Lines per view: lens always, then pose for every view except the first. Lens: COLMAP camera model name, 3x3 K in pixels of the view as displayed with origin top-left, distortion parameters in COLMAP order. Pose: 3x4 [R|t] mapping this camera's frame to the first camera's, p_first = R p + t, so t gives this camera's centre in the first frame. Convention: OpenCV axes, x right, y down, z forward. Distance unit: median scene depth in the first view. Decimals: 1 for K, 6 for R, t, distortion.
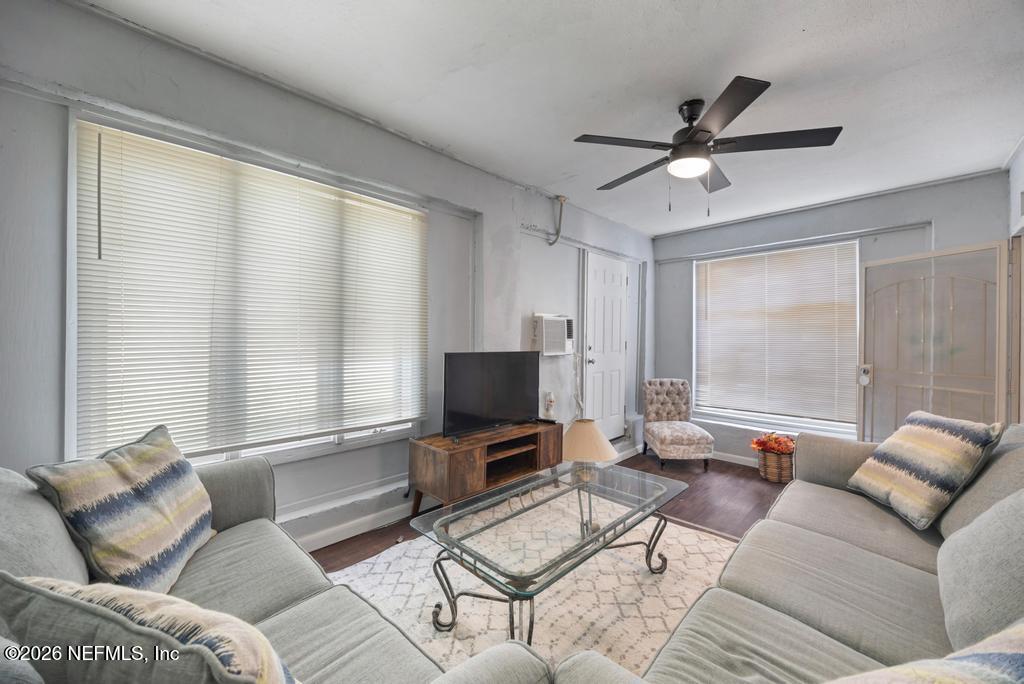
lens RADIAL K [[396.8, 0, 511.3], [0, 396.8, 337.5], [0, 0, 1]] dist [-0.000323, -0.000006]
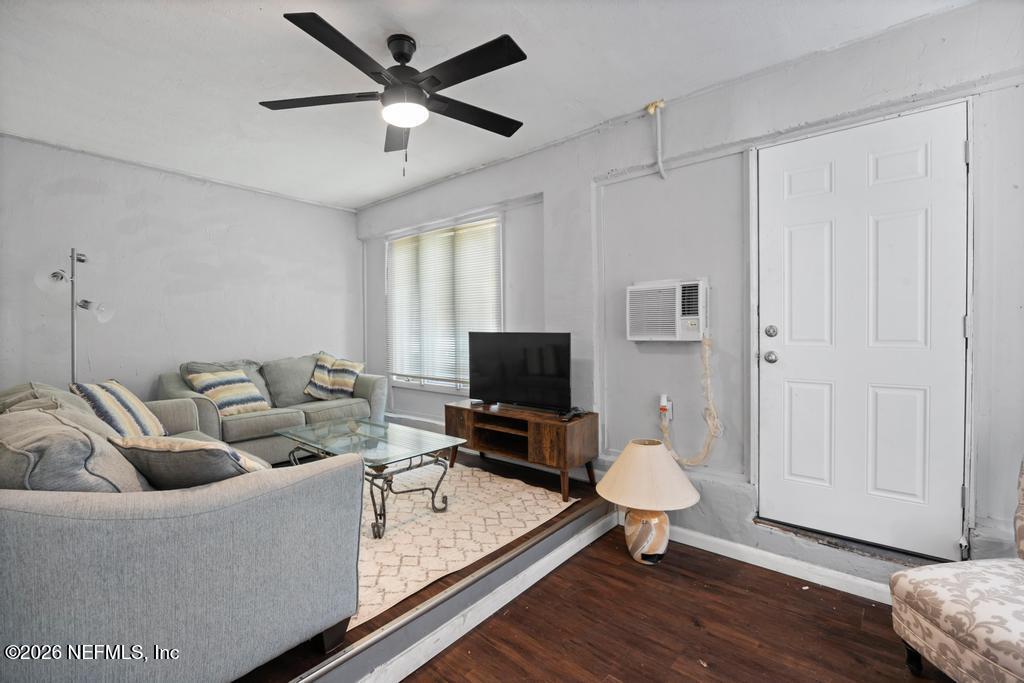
lens RADIAL K [[443.8, 0, 511.2], [0, 443.8, 340.3], [0, 0, 1]] dist [0.000571, 0.000982]
pose [[0.078628, 0.013864, -0.996808, 0.886033], [0.002604, 0.999897, 0.014113, 0.033045], [0.996901, -0.003705, 0.078584, 0.722823]]
